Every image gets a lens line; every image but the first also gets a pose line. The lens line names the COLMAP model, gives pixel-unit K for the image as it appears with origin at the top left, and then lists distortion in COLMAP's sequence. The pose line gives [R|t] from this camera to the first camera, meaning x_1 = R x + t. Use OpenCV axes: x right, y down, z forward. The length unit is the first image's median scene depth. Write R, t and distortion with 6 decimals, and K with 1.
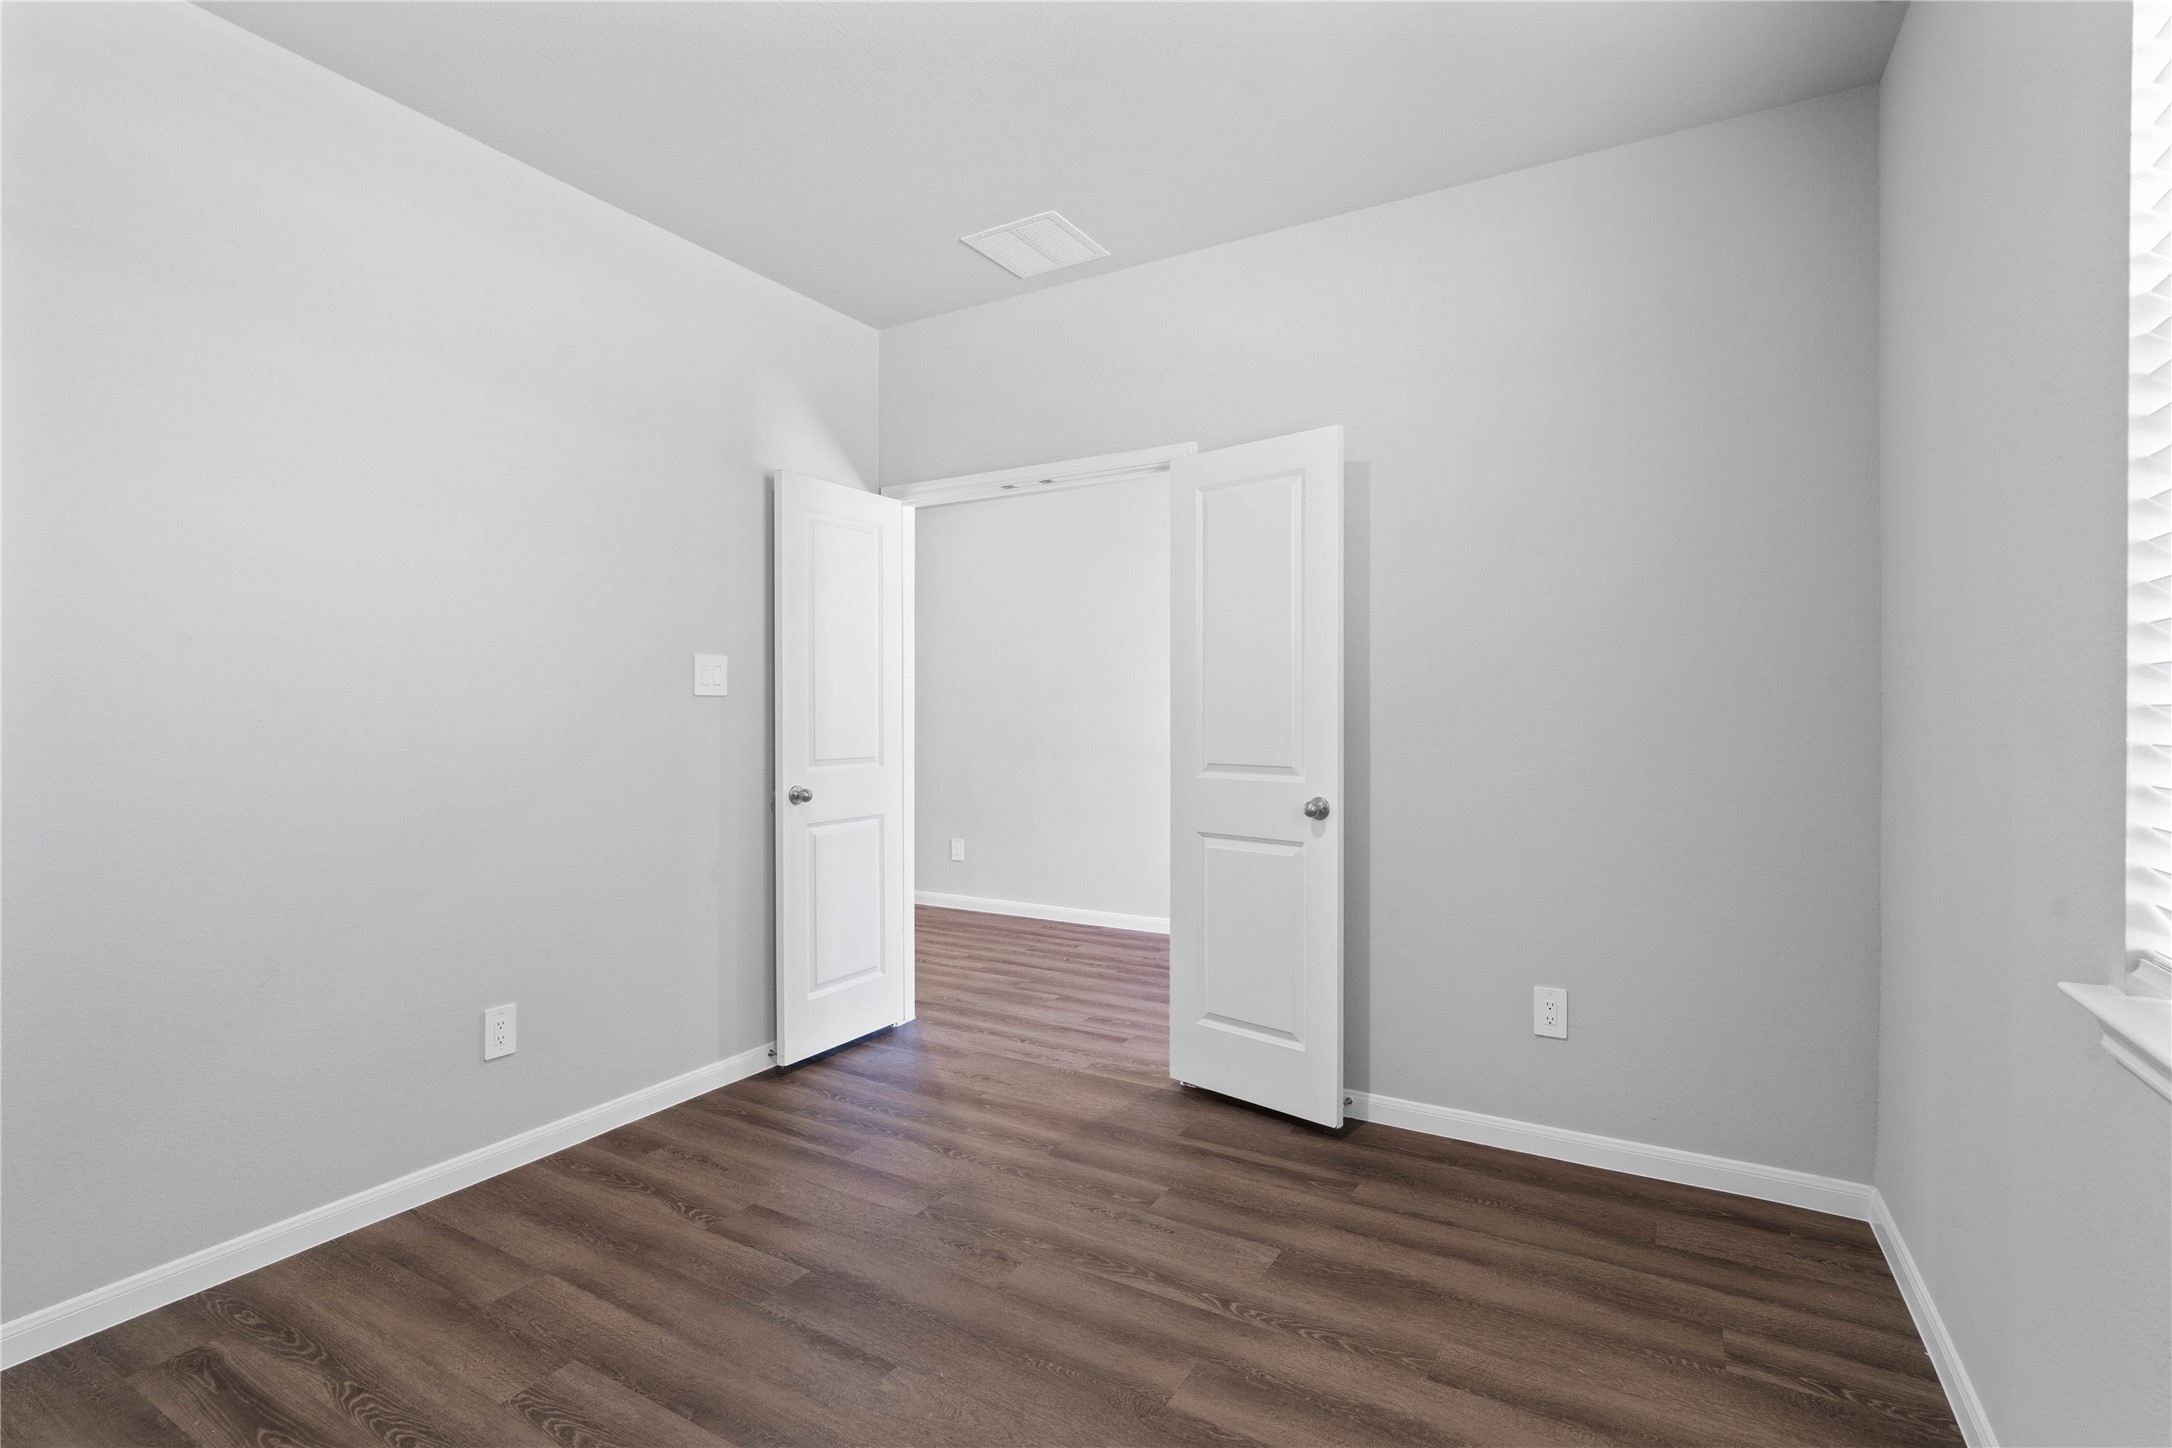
lens RADIAL K [[1018.6, 0, 1083.6], [0, 1018.6, 717.5], [0, 0, 1]] dist [-0.009745, 0.003717]
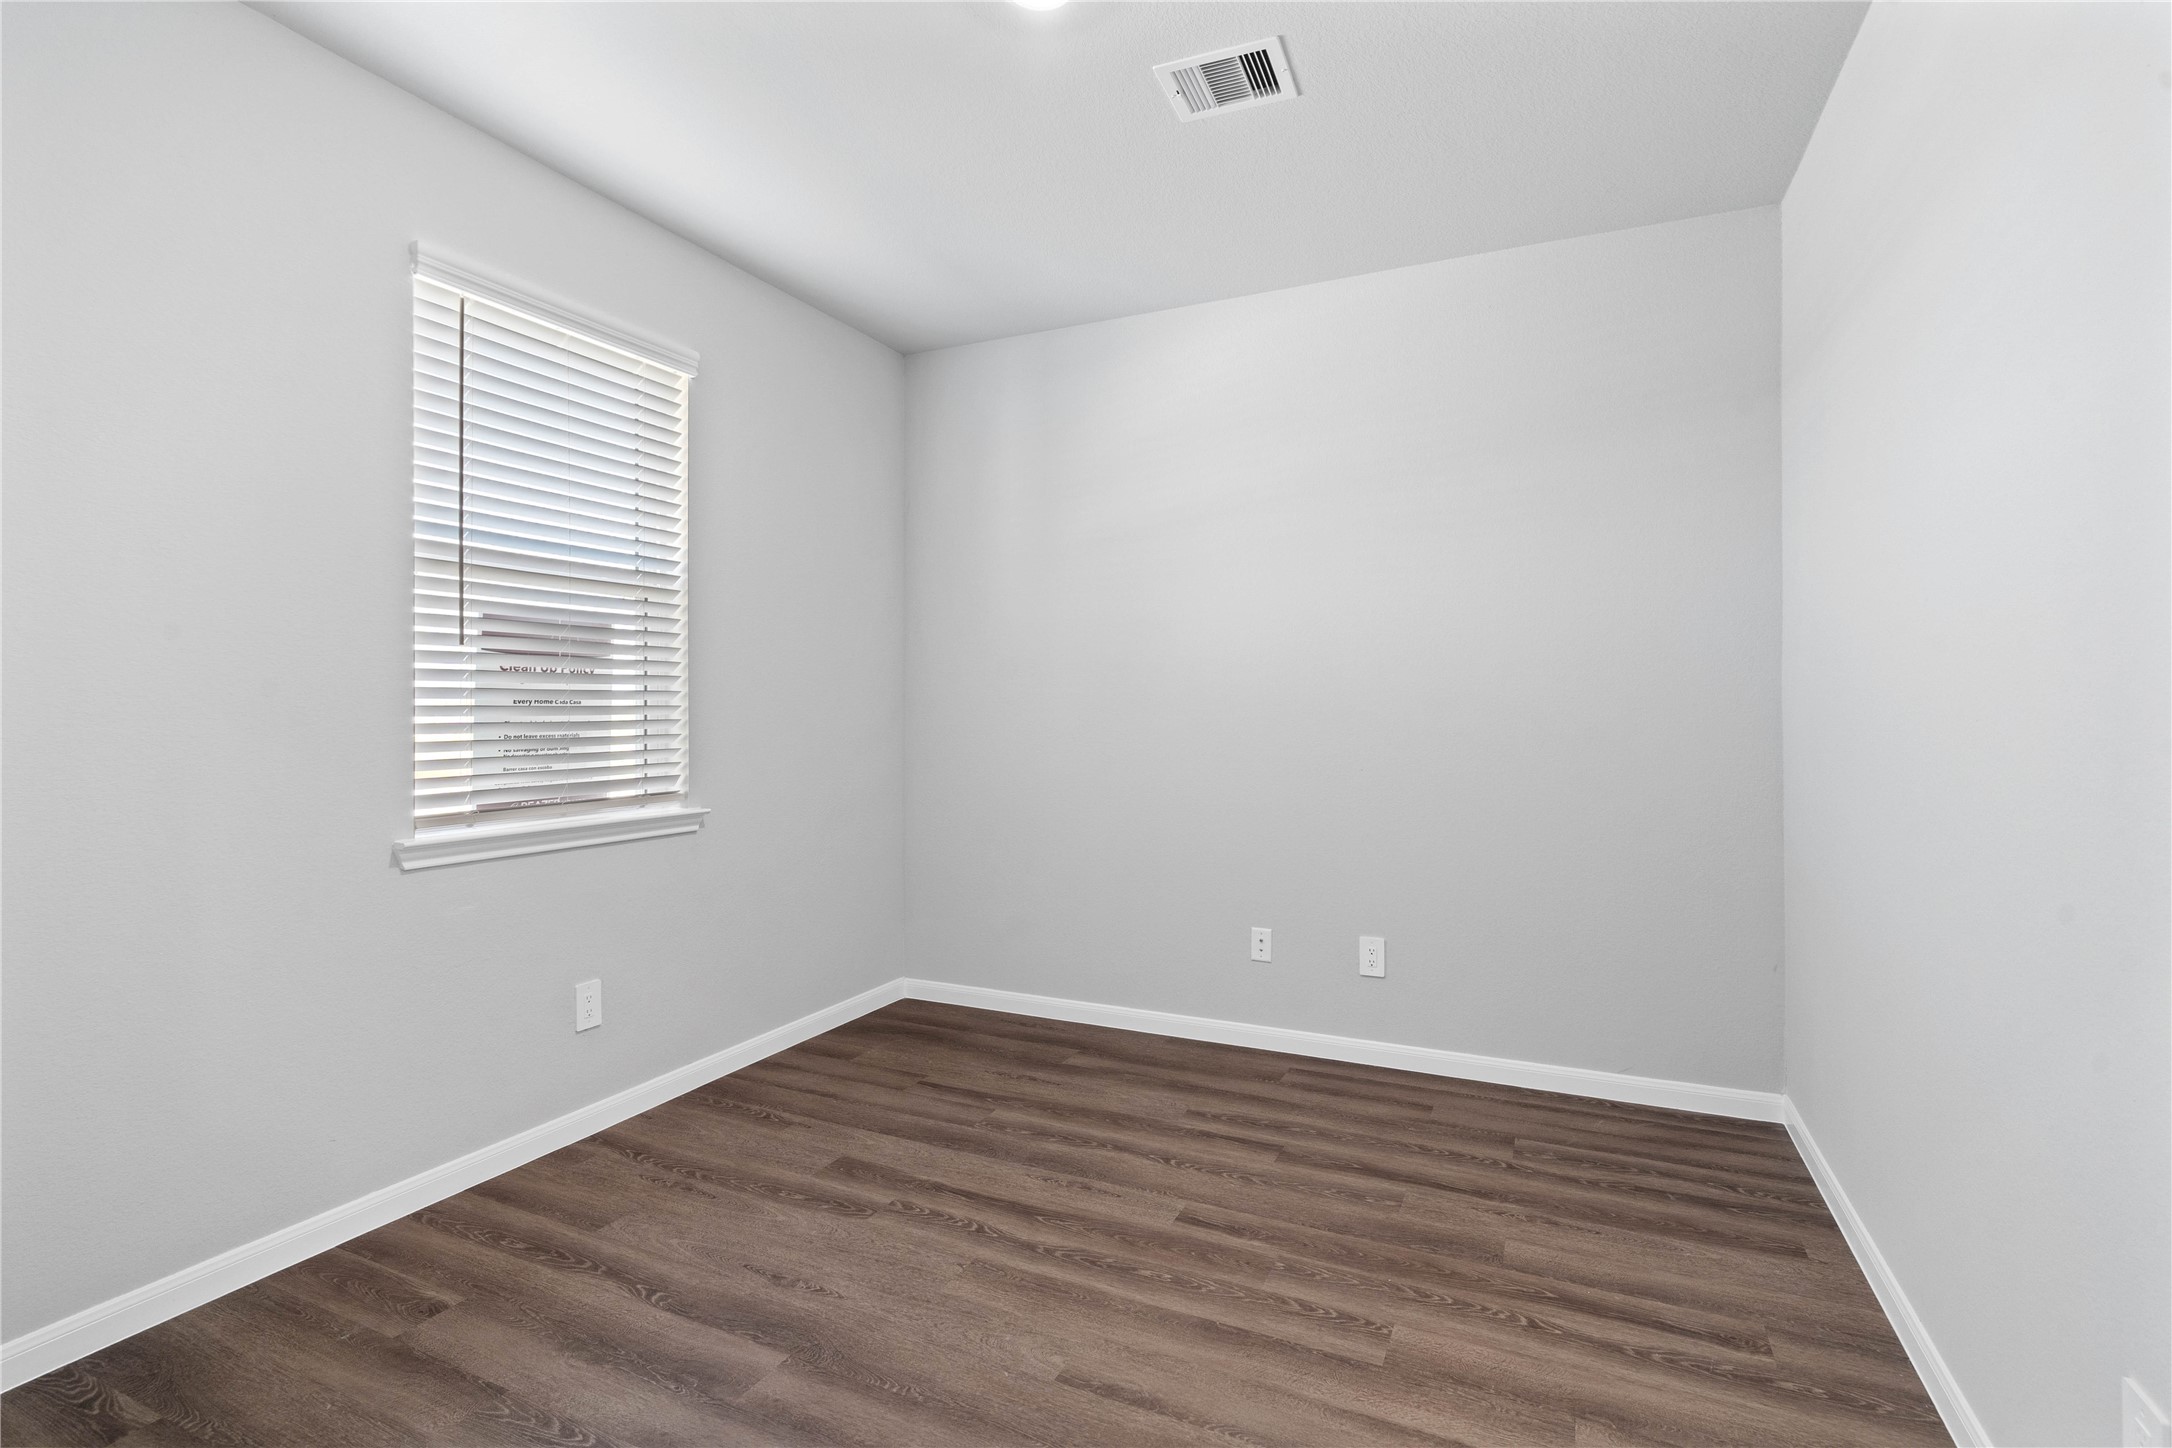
lens RADIAL K [[1018.6, 0, 1084.6], [0, 1018.6, 717.3], [0, 0, 1]] dist [-0.009745, 0.003717]
pose [[-0.996139, 0.002671, -0.087744, -0.129805], [0.001088, 0.999836, 0.018085, -0.015982], [0.087778, 0.017920, -0.995979, 1.977703]]
